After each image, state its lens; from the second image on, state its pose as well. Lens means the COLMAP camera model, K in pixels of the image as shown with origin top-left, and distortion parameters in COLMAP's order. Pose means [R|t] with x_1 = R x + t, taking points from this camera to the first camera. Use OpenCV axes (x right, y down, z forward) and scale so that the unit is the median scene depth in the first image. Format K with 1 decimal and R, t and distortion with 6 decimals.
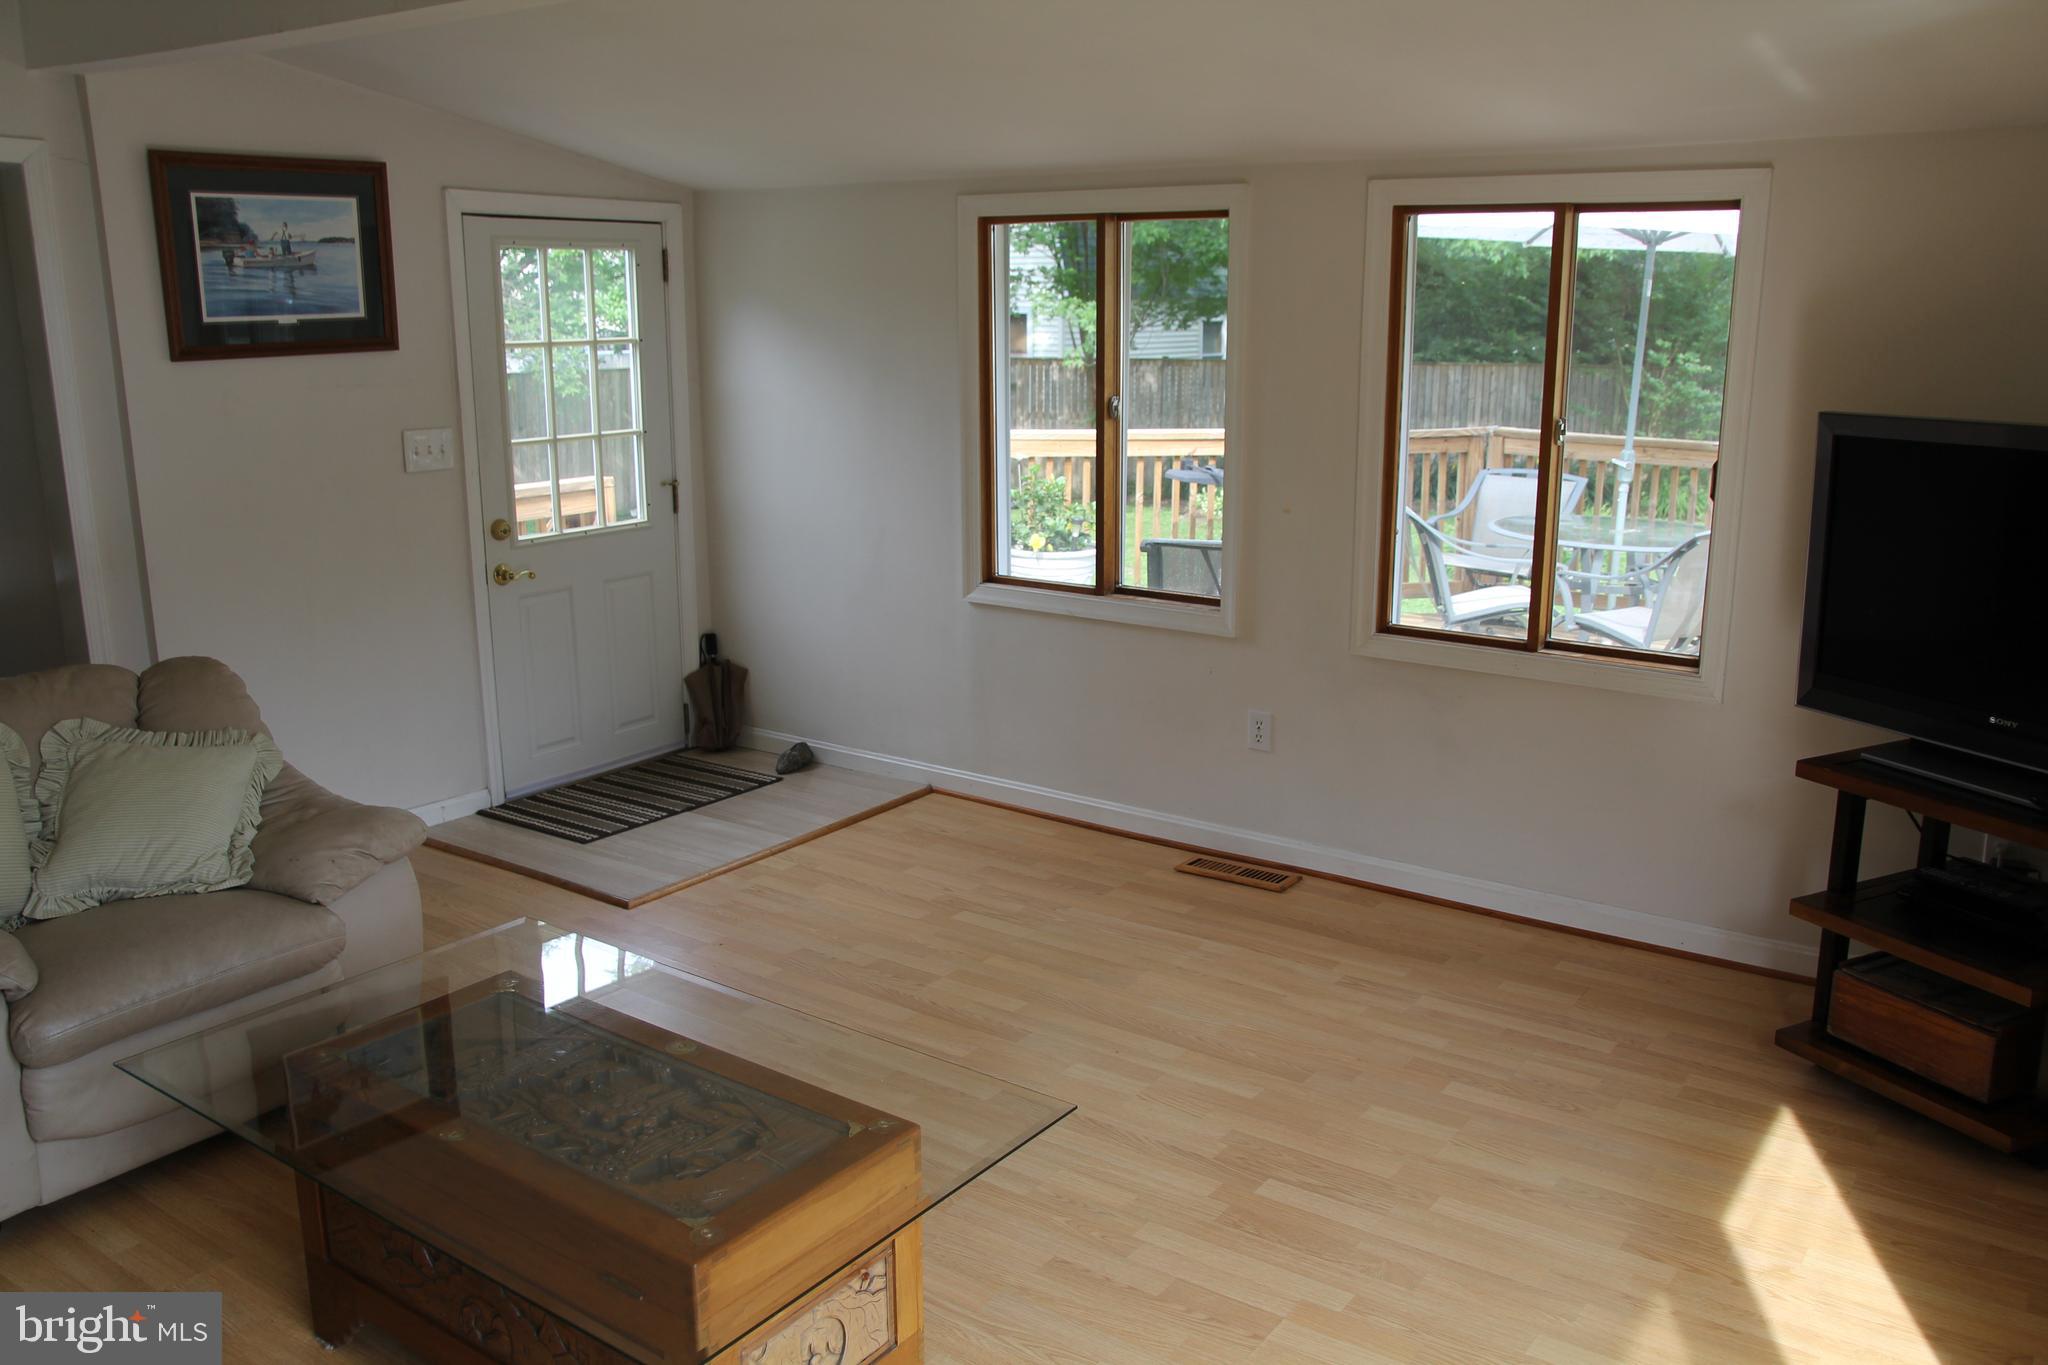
lens RADIAL K [[1693.5, 0, 1004.1], [0, 1693.5, 711.9], [0, 0, 1]] dist [-0.136738, 0.145570]
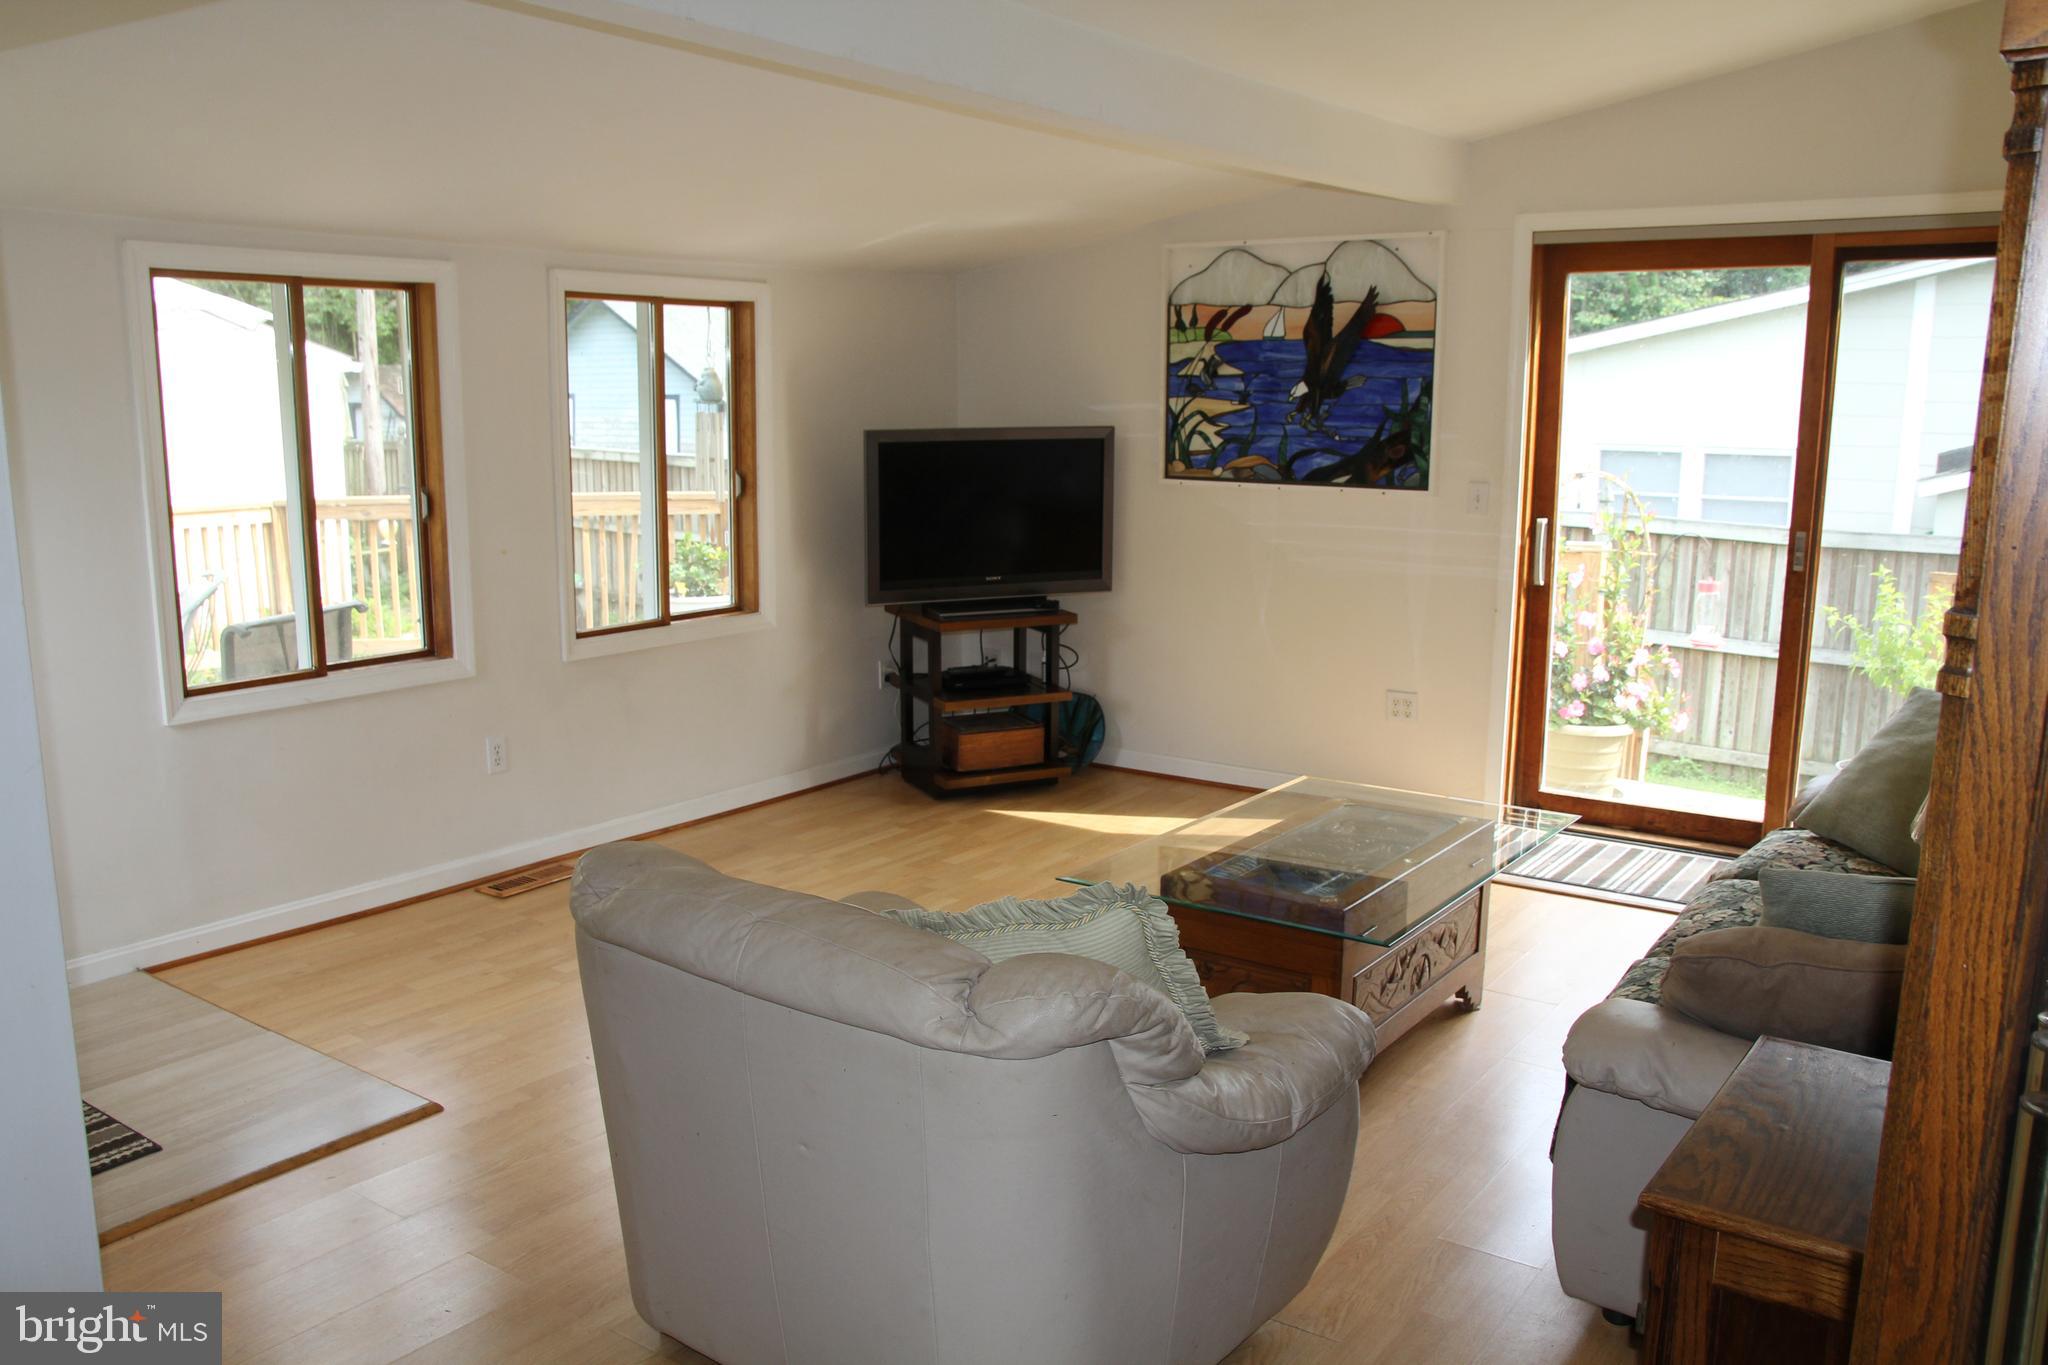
lens RADIAL K [[1693.5, 0, 1004.1], [0, 1693.5, 711.9], [0, 0, 1]] dist [-0.136738, 0.145570]
pose [[-0.028594, -0.182039, 0.982876, -1.112223], [0.237909, 0.953782, 0.183572, -0.164789], [-0.970867, 0.239084, 0.016036, 0.781700]]
